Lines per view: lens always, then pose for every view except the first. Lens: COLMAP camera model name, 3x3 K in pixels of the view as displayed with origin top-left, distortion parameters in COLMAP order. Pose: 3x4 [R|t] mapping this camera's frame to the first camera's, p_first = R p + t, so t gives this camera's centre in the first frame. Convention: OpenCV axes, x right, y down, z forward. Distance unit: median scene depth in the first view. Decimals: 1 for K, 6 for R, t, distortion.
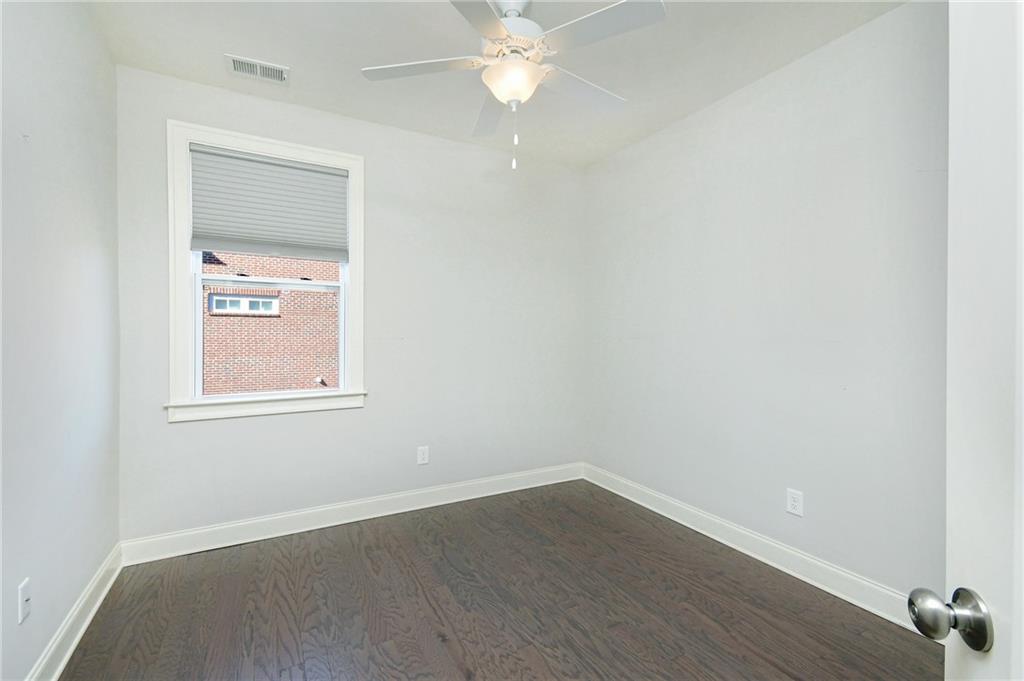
lens RADIAL K [[455.2, 0, 521.5], [0, 455.2, 337.1], [0, 0, 1]] dist [0.015375, -0.002096]
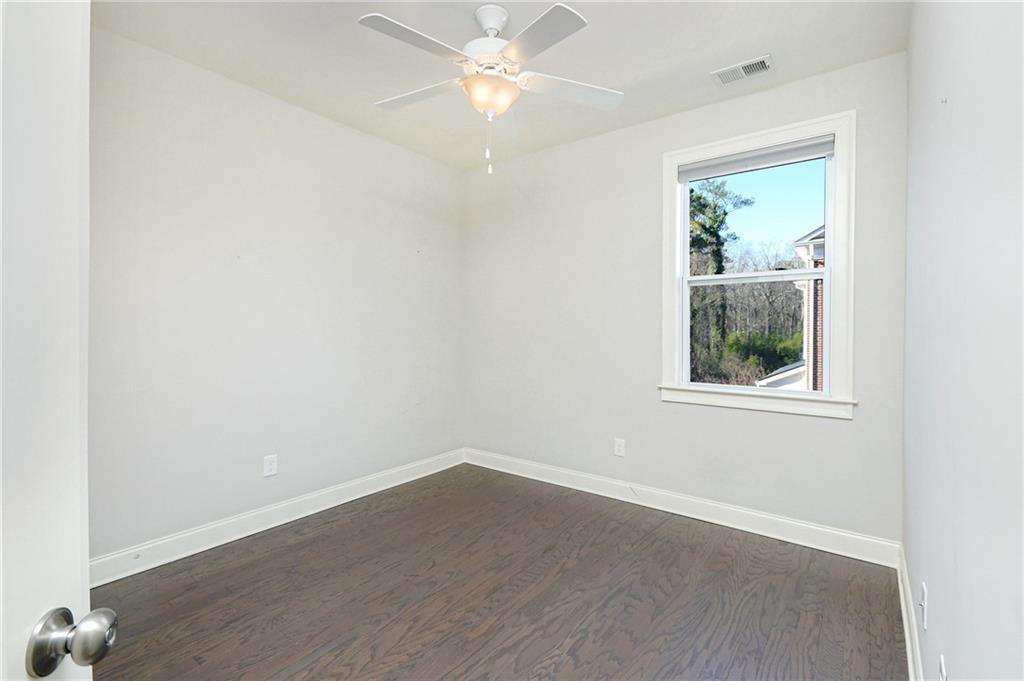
lens RADIAL K [[455.2, 0, 493.3], [0, 455.2, 335.6], [0, 0, 1]] dist [0.015375, -0.002096]
pose [[0.363016, 0.013000, -0.931692, 0.191144], [-0.008416, 0.999908, 0.010673, 0.001247], [0.931745, 0.003967, 0.363092, 0.116138]]
